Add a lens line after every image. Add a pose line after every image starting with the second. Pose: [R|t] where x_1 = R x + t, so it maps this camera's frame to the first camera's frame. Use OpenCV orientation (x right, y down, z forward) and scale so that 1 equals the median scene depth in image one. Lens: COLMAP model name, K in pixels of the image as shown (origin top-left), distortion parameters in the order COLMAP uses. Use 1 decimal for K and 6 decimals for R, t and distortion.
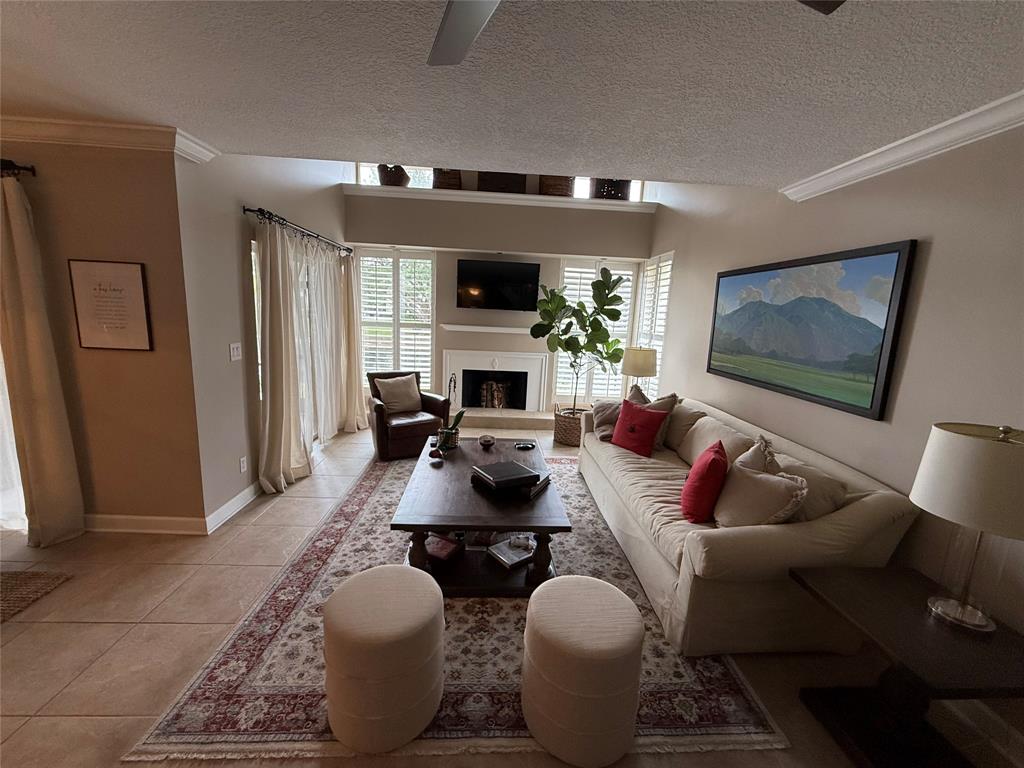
lens RADIAL K [[410.4, 0, 512.7], [0, 410.4, 382.2], [0, 0, 1]] dist [-0.000352, -0.000055]
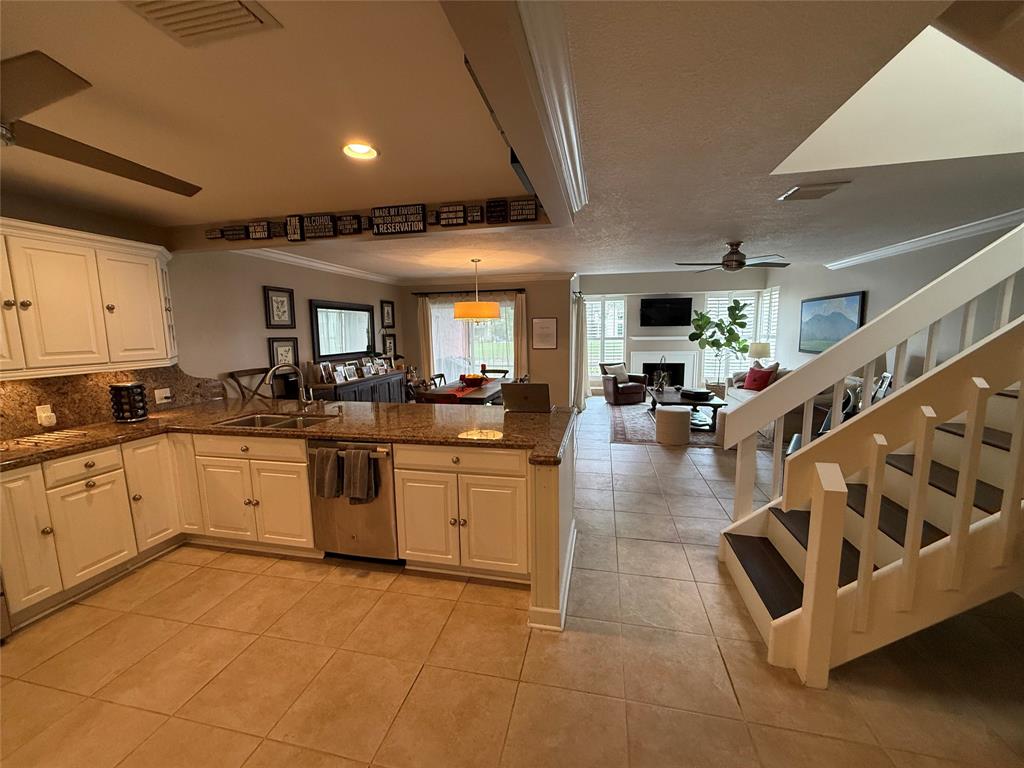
lens RADIAL K [[410.4, 0, 511.0], [0, 410.4, 383.8], [0, 0, 1]] dist [-0.000352, -0.000055]
pose [[0.962501, -0.021978, -0.270388, -0.223168], [0.009721, 0.998867, -0.046589, 0.150126], [0.271106, 0.042213, 0.961624, -0.890968]]
